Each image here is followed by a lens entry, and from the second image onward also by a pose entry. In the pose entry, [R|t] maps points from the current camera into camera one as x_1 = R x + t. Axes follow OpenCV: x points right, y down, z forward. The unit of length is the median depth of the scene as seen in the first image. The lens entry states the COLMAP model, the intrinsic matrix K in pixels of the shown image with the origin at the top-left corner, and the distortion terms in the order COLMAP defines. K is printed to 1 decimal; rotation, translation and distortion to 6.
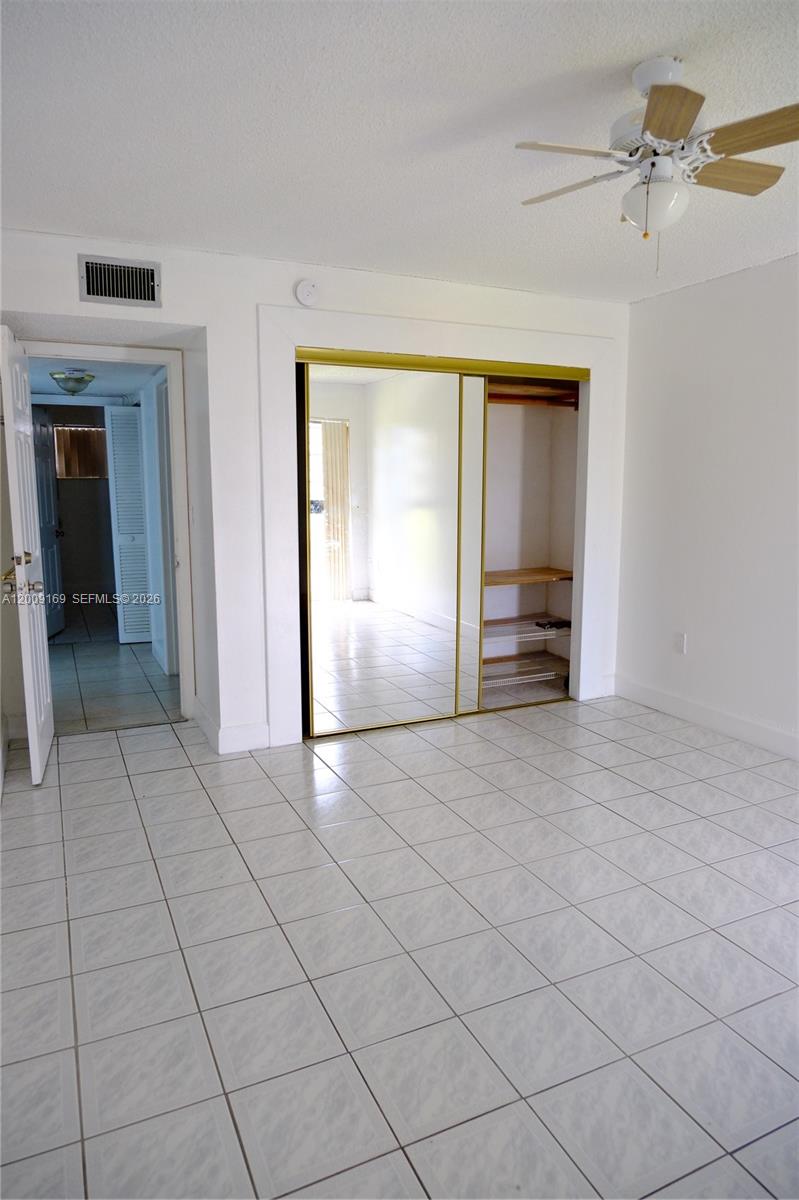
lens RADIAL K [[757.0, 0, 434.8], [0, 757.0, 539.0], [0, 0, 1]] dist [-0.028083, 0.015229]
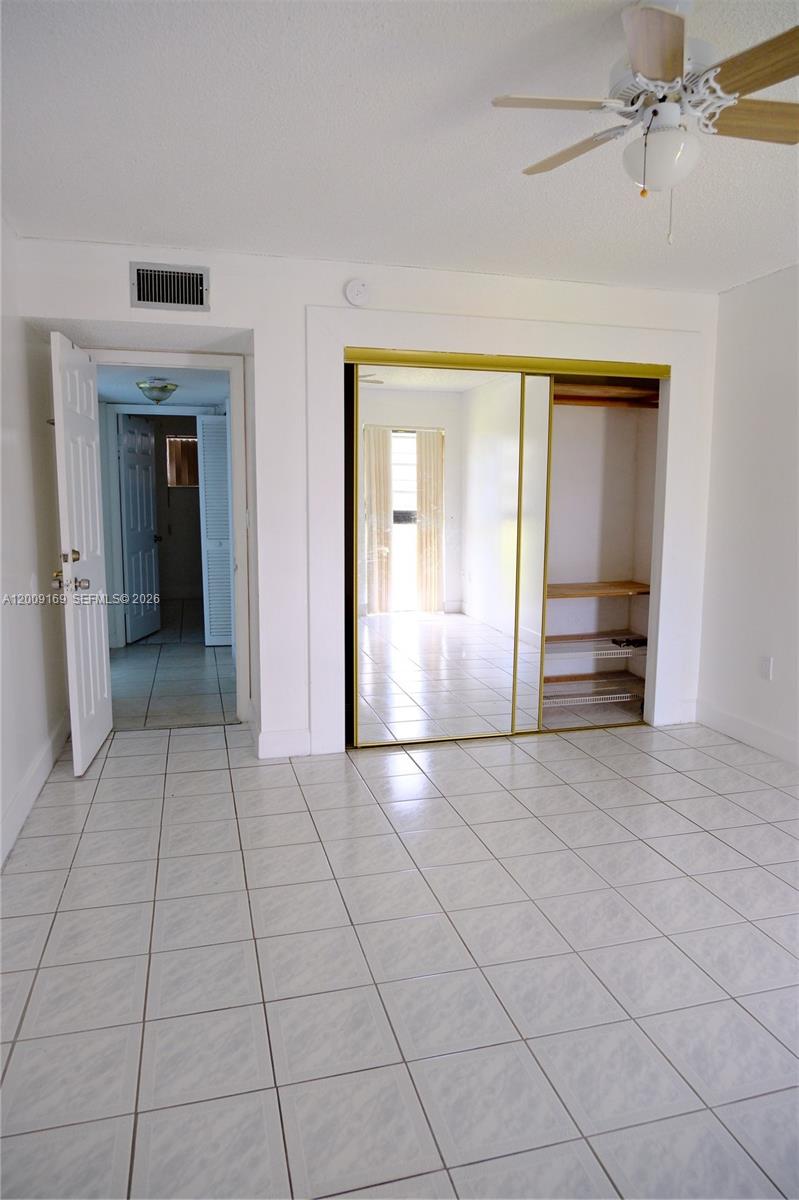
lens RADIAL K [[757.0, 0, 451.5], [0, 757.0, 547.9], [0, 0, 1]] dist [-0.028083, 0.015229]
pose [[0.984321, 0.016093, -0.175649, 0.120814], [-0.017981, 0.999796, -0.009162, 0.011432], [0.175465, 0.012176, 0.984410, 0.057213]]
